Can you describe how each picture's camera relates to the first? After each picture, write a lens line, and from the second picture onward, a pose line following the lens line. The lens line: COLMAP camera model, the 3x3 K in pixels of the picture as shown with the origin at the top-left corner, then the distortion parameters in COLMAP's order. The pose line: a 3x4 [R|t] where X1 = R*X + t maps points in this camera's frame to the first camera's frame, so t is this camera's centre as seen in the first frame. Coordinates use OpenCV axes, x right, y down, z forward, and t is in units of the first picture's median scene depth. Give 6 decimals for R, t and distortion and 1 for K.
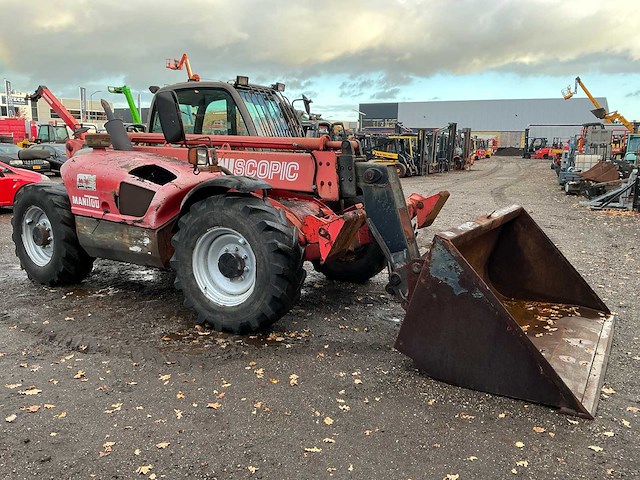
lens RADIAL K [[523.4, 0, 320.0], [0, 523.4, 240.0], [0, 0, 1]] dist [0.112520, -0.222236]
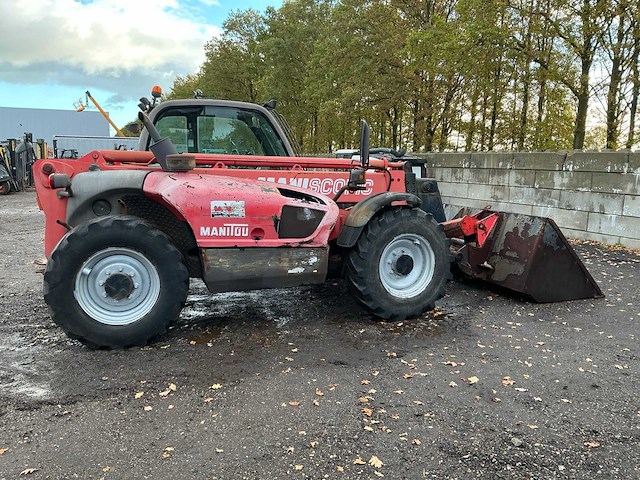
lens RADIAL K [[523.4, 0, 320.0], [0, 523.4, 240.0], [0, 0, 1]] dist [0.112520, -0.222236]
pose [[0.618361, -0.120006, 0.776678, -1.067912], [0.135223, 0.989780, 0.045274, -0.078300], [-0.774174, 0.077029, 0.628269, 0.326744]]
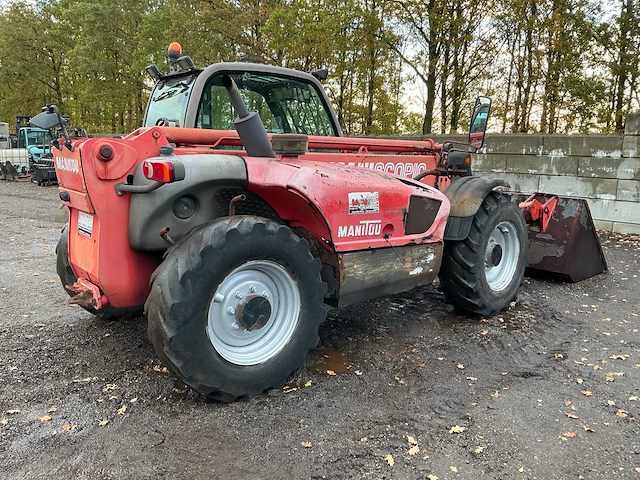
lens RADIAL K [[523.4, 0, 320.0], [0, 523.4, 240.0], [0, 0, 1]] dist [0.112520, -0.222236]
pose [[0.304045, -0.173341, 0.936755, -1.165991], [0.158302, 0.978829, 0.129746, -0.165571], [-0.939413, 0.108842, 0.325048, 0.846458]]
